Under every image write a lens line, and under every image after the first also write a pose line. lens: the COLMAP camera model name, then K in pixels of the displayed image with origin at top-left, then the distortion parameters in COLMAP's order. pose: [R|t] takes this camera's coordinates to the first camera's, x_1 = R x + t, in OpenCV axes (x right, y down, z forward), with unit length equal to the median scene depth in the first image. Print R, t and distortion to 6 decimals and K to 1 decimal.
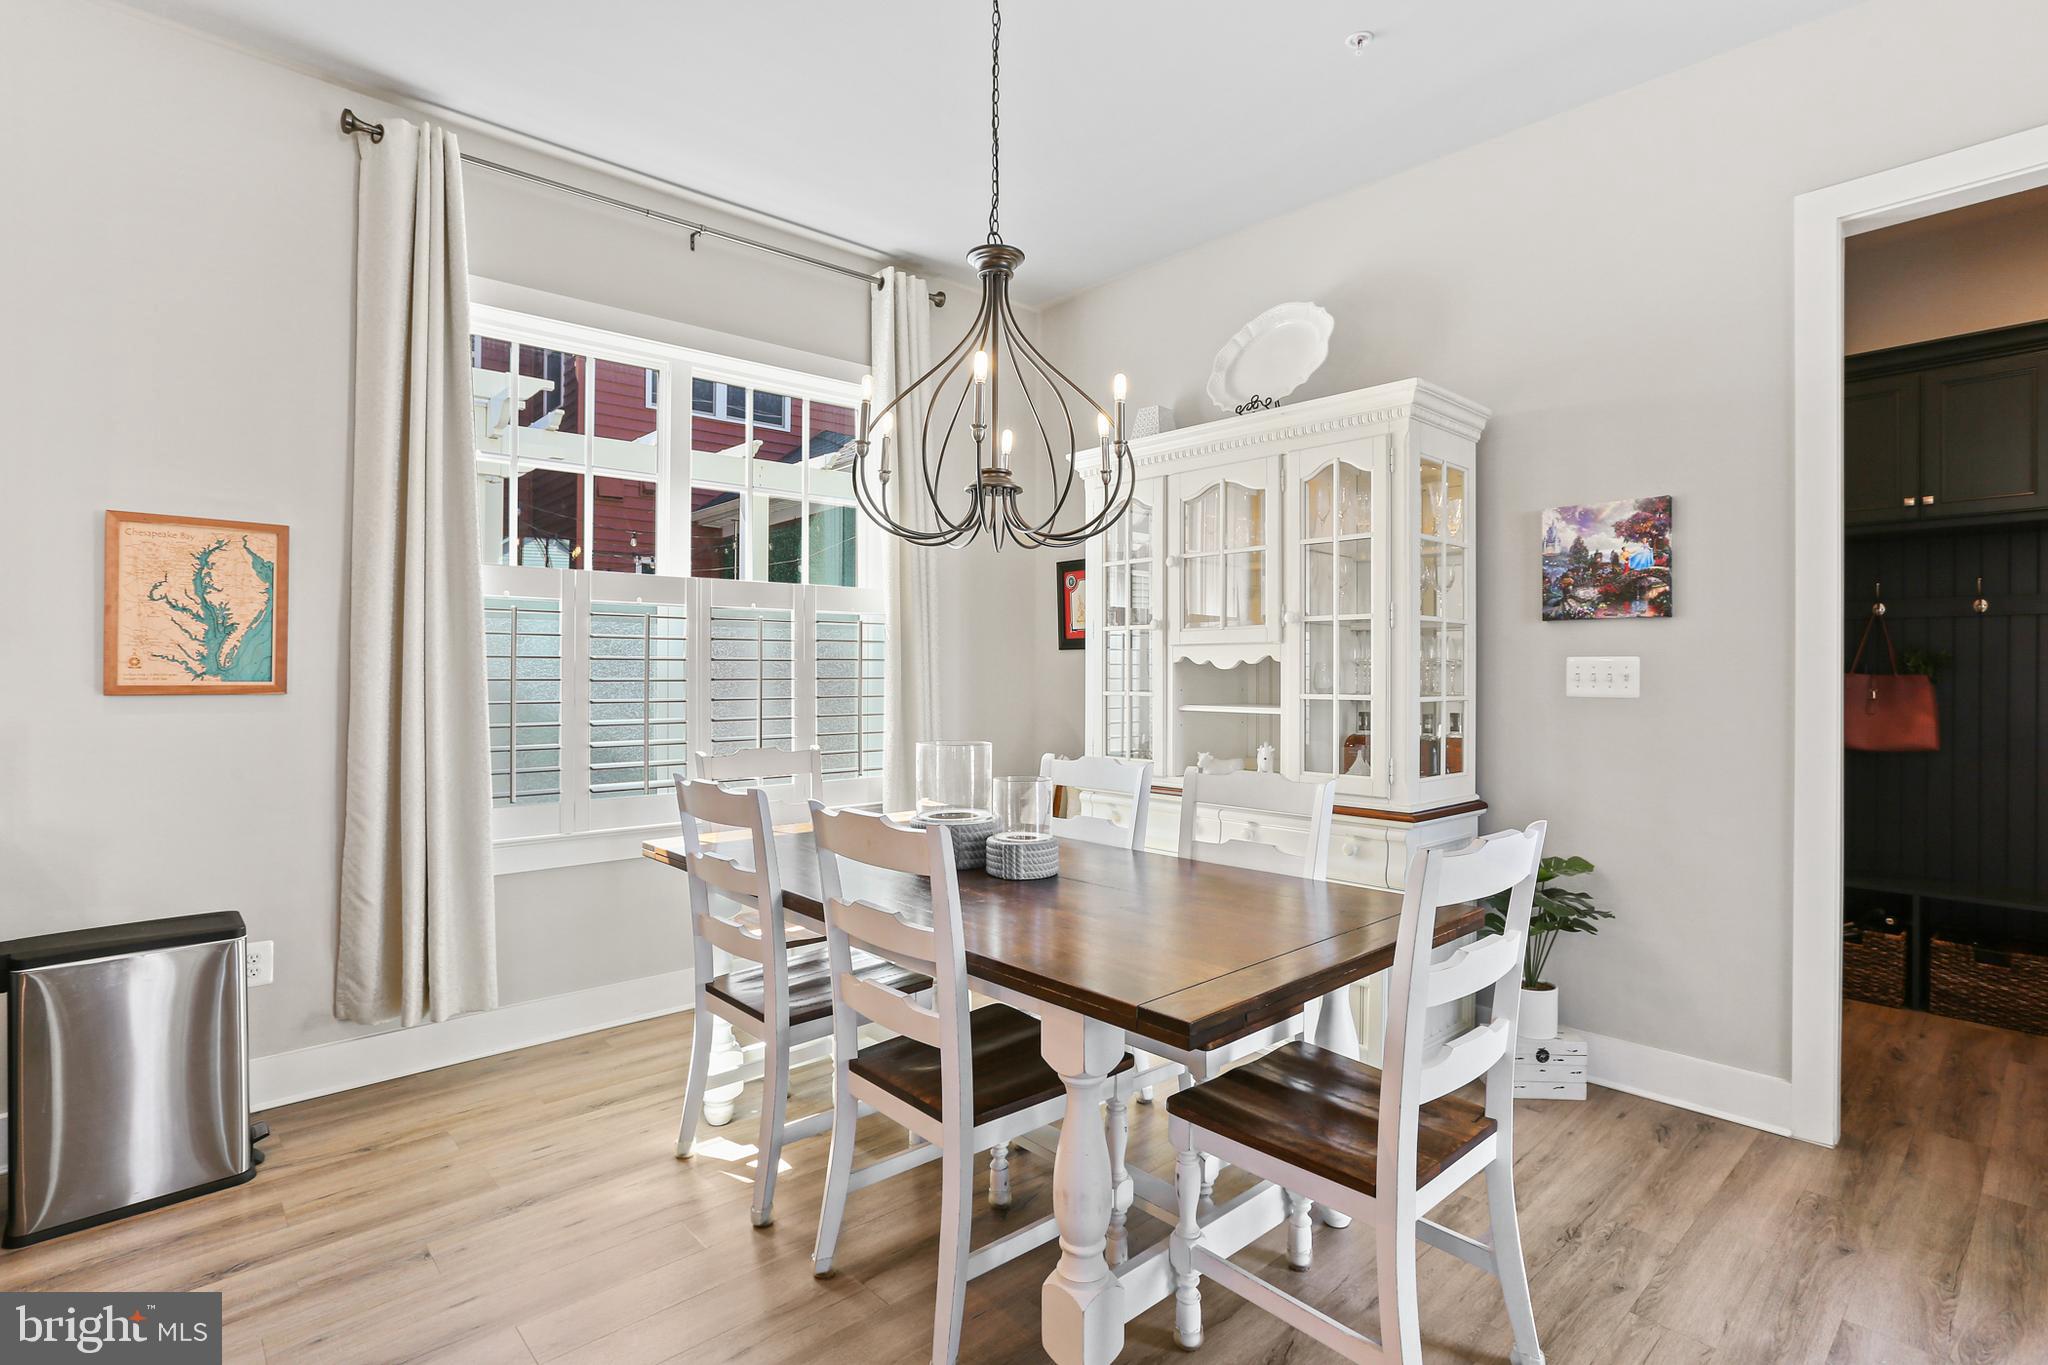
lens RADIAL K [[999.0, 0, 1020.8], [0, 999.0, 665.2], [0, 0, 1]] dist [-0.000540, 0.001002]
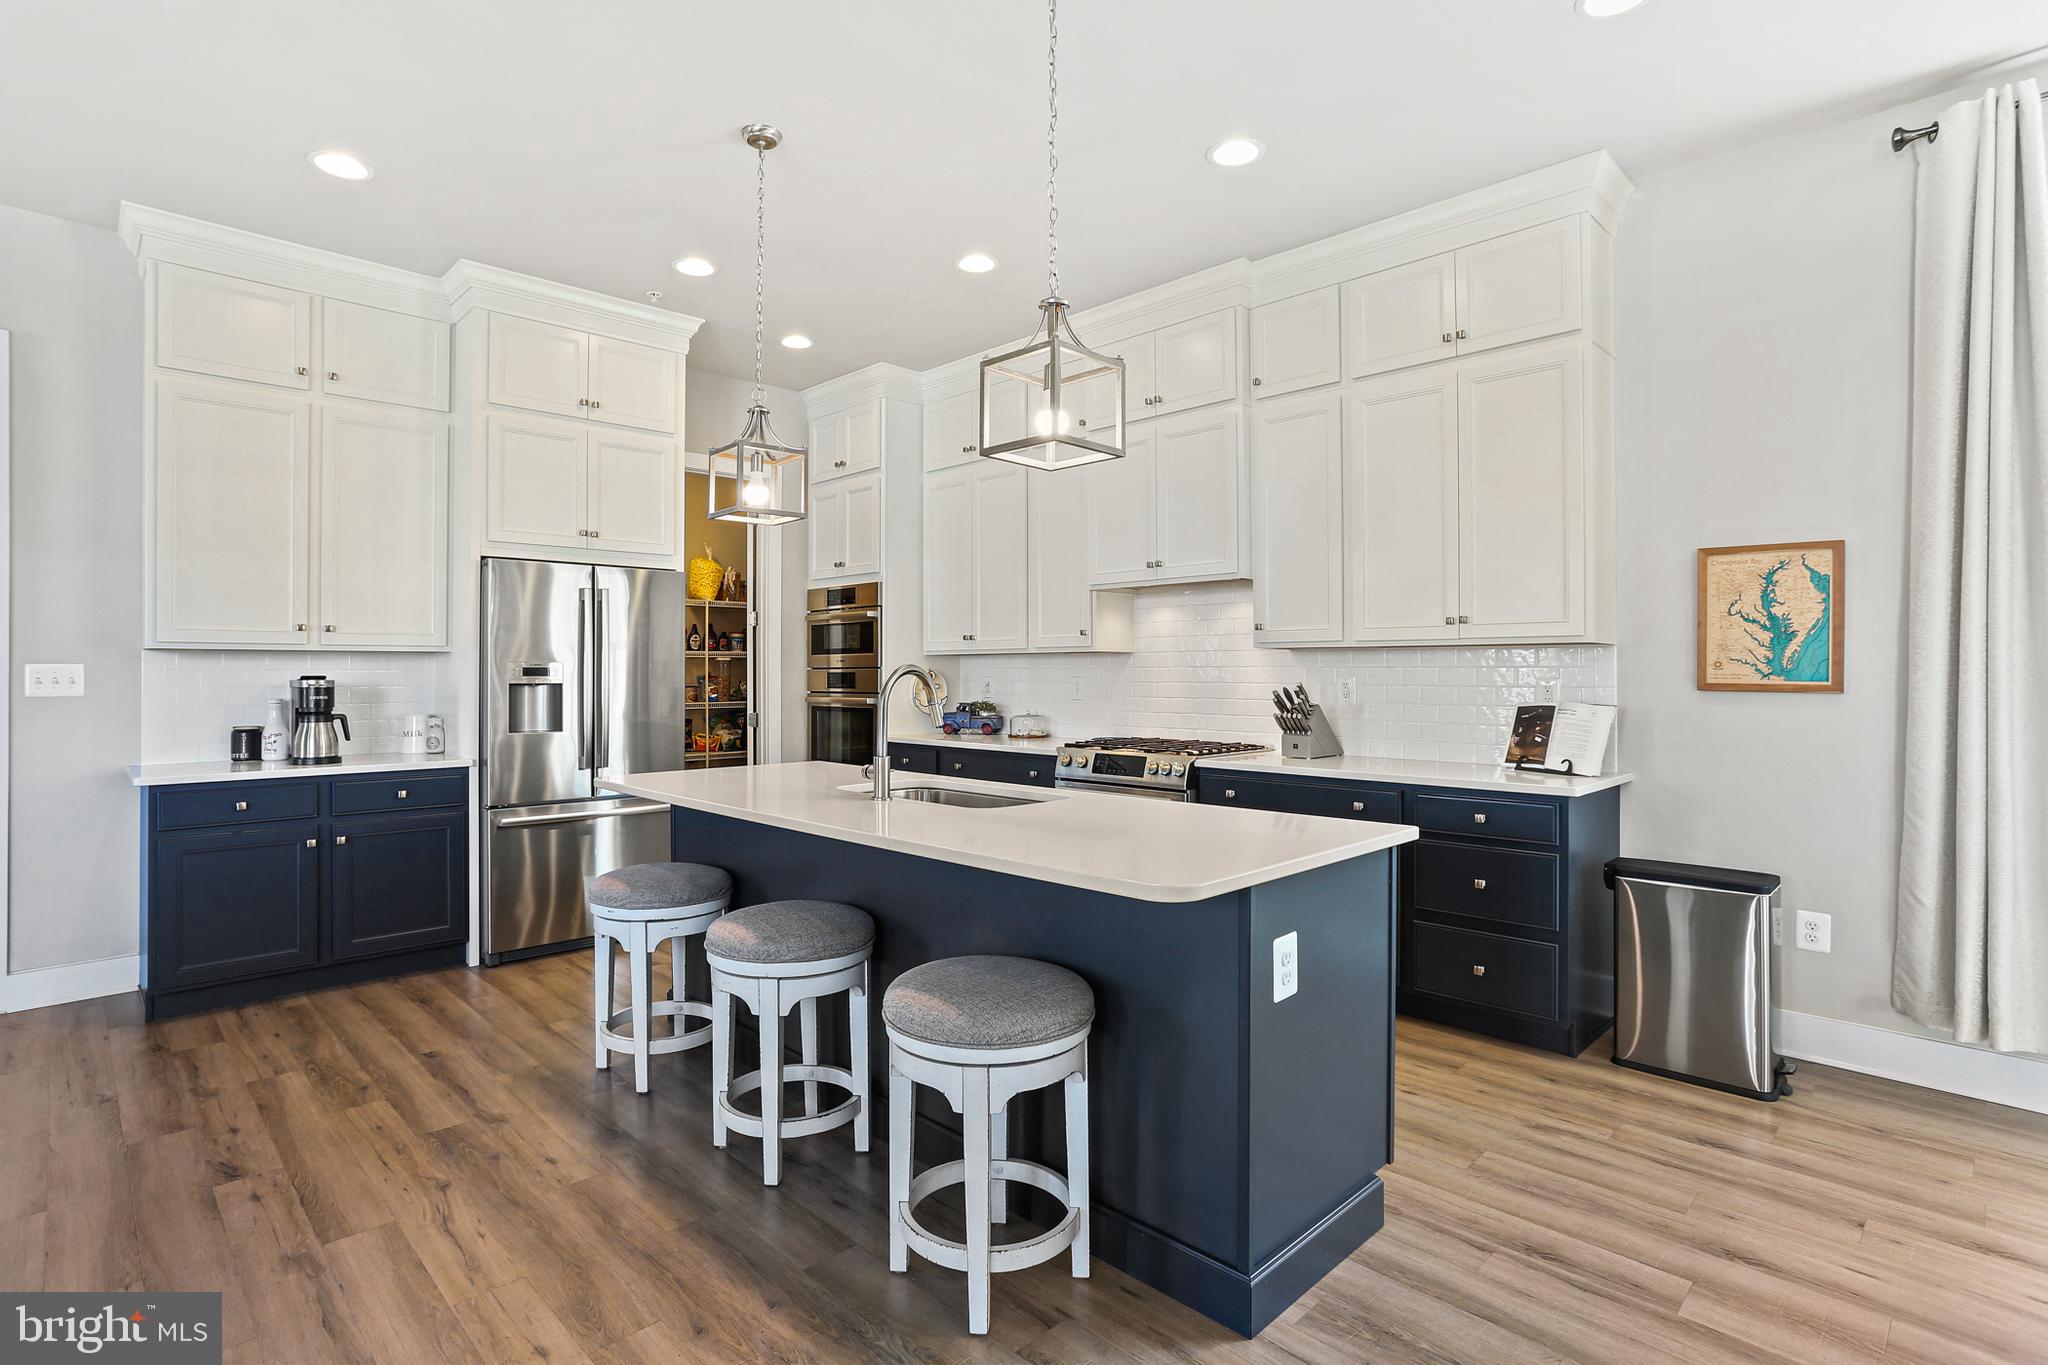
lens RADIAL K [[999.0, 0, 1022.6], [0, 999.0, 679.0], [0, 0, 1]] dist [-0.000540, 0.001002]
pose [[0.042952, 0.007247, -0.999051, 0.336601], [-0.004290, 0.999966, 0.007070, 0.009501], [0.999068, 0.003982, 0.042981, 0.057514]]
